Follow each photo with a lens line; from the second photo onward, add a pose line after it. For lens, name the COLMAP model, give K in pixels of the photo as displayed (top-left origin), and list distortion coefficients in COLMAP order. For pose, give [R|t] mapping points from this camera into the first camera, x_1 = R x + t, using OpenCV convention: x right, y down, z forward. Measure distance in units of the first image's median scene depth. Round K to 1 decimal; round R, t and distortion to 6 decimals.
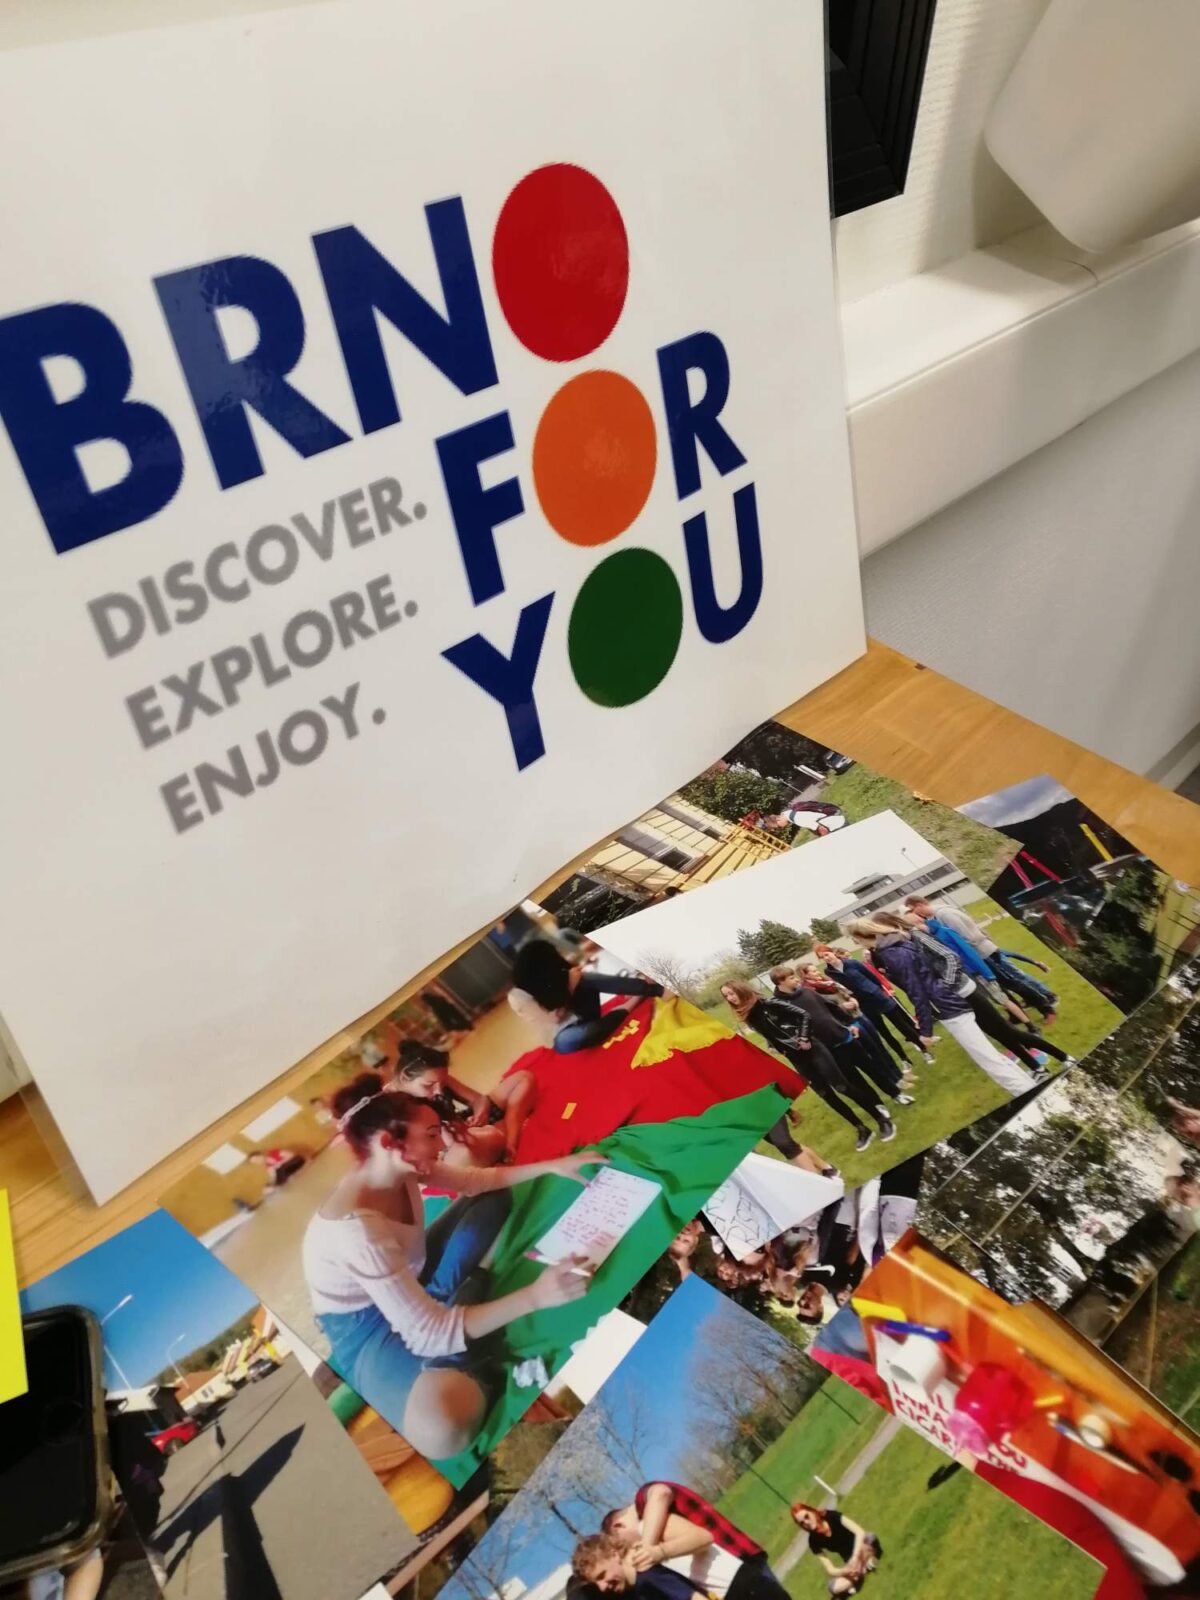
lens RADIAL K [[1294.9, 0, 605.7], [0, 1294.9, 801.4], [0, 0, 1]] dist [0.033271, -0.046415]
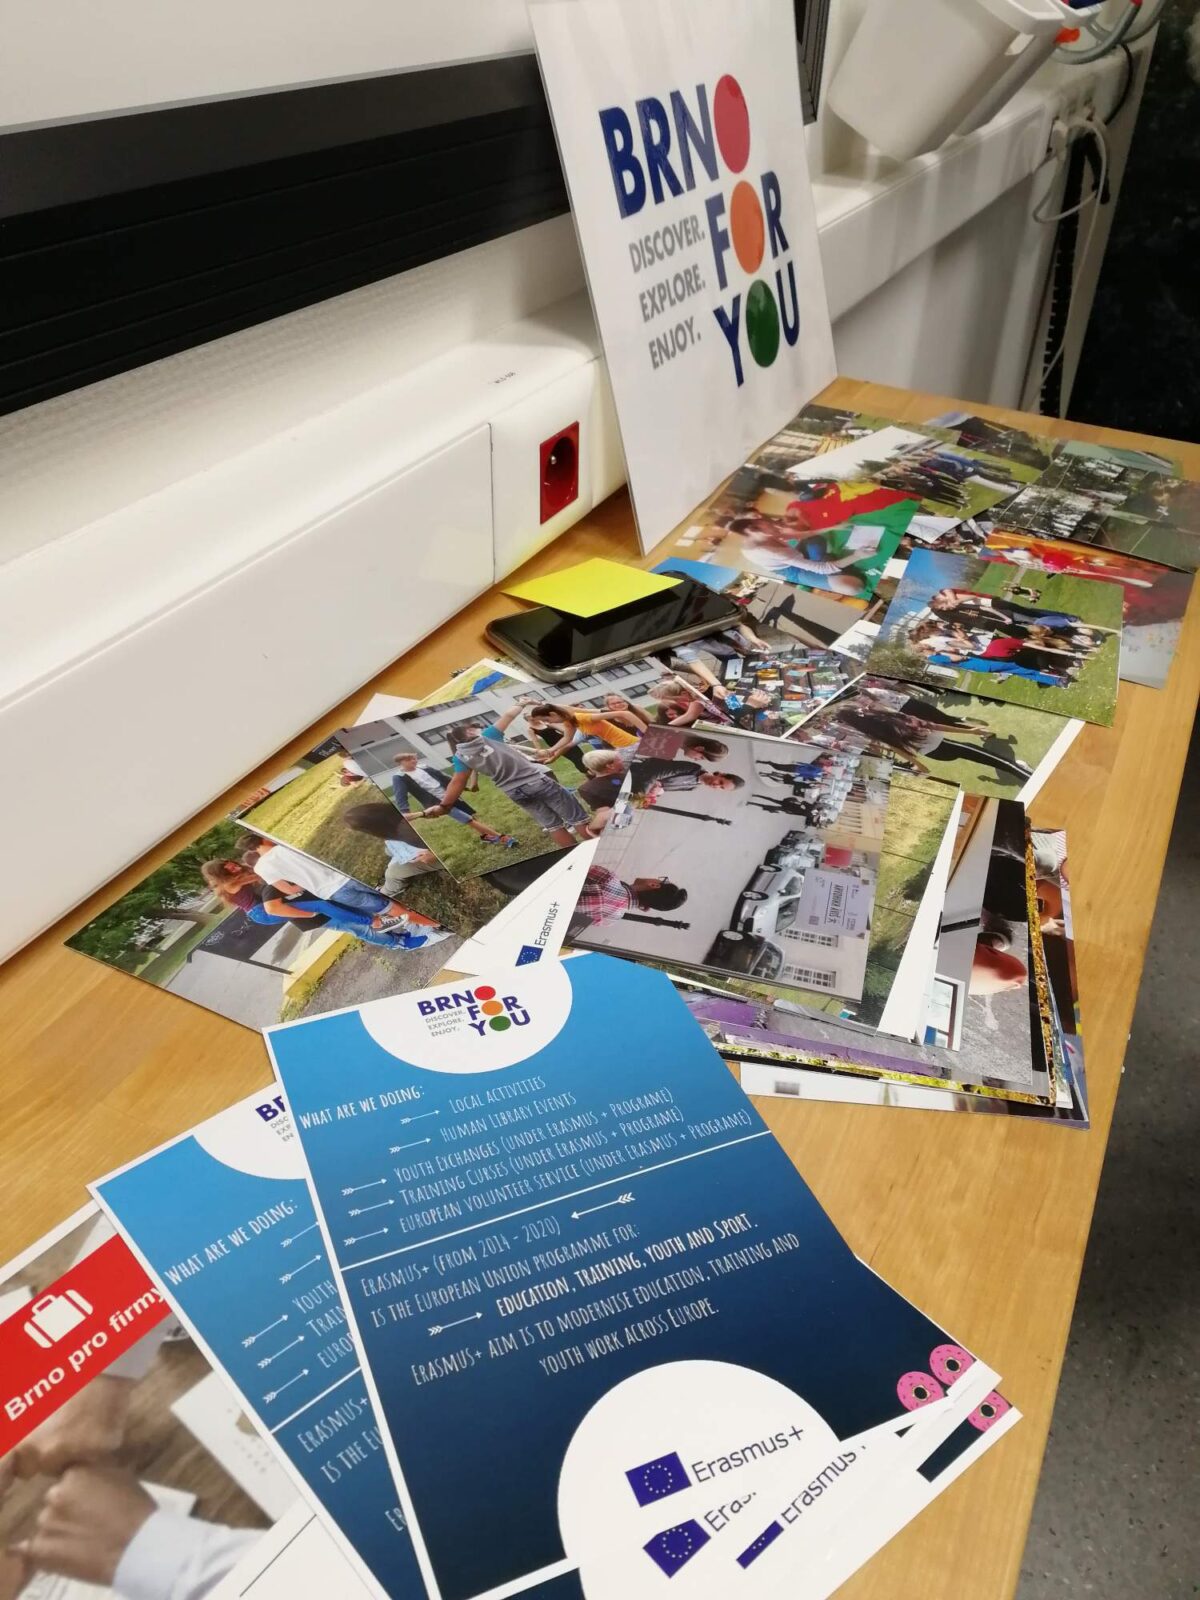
lens RADIAL K [[1294.9, 0, 599.2], [0, 1294.9, 798.5], [0, 0, 1]] dist [0.033271, -0.046415]
pose [[0.954490, -0.171455, 0.244032, -0.969677], [0.194250, 0.978273, -0.072446, 0.776717], [-0.226309, 0.116552, 0.967057, -0.860130]]
